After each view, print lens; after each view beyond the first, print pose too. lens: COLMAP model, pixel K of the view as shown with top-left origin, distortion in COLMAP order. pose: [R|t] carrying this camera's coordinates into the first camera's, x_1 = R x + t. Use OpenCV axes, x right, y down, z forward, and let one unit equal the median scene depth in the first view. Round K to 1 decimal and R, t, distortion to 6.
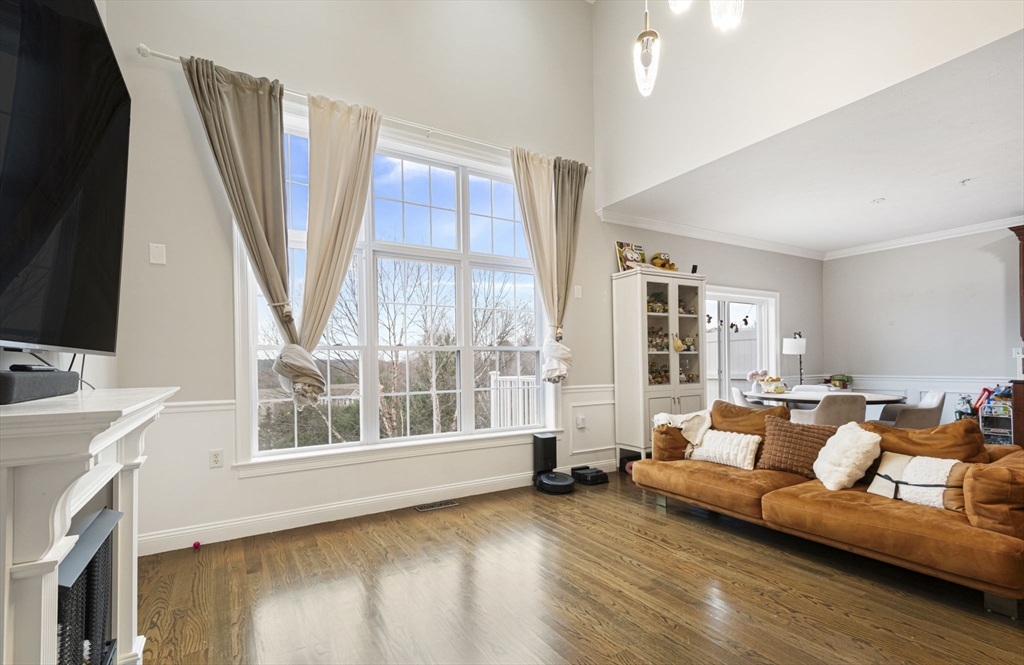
lens RADIAL K [[486.7, 0, 453.5], [0, 486.7, 357.9], [0, 0, 1]] dist [0.005392, -0.000737]
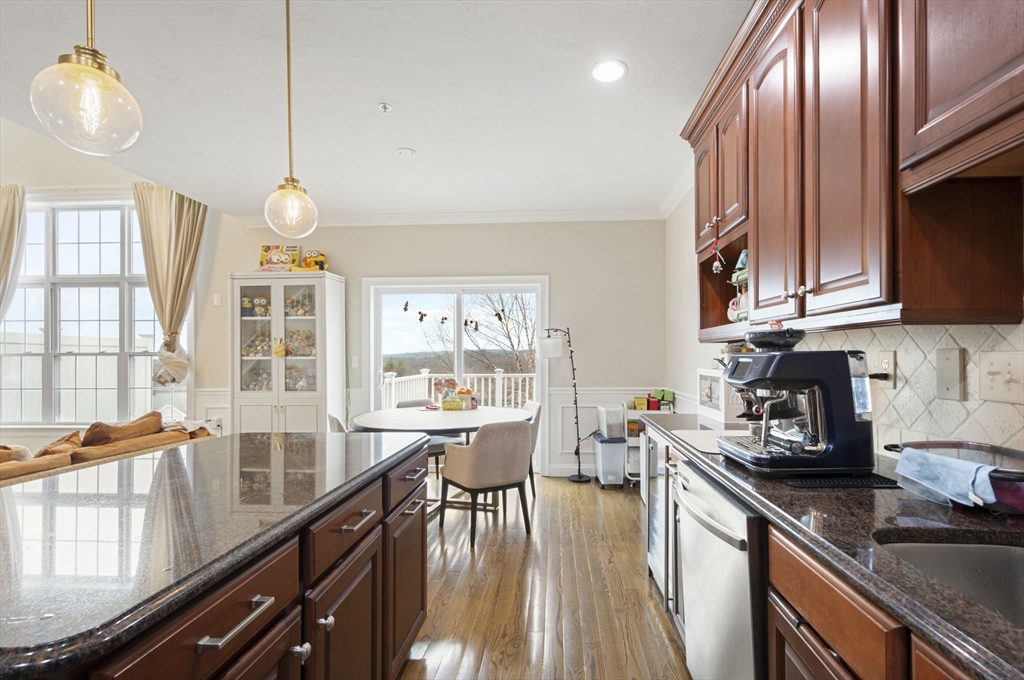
lens RADIAL K [[476.3, 0, 526.5], [0, 476.3, 357.3], [0, 0, 1]] dist [0.000806, -0.000479]
pose [[0.831897, 0.013281, -0.554770, 1.326201], [-0.001006, 0.999748, 0.022425, -0.031754], [0.554928, -0.018098, 0.831701, 0.476261]]
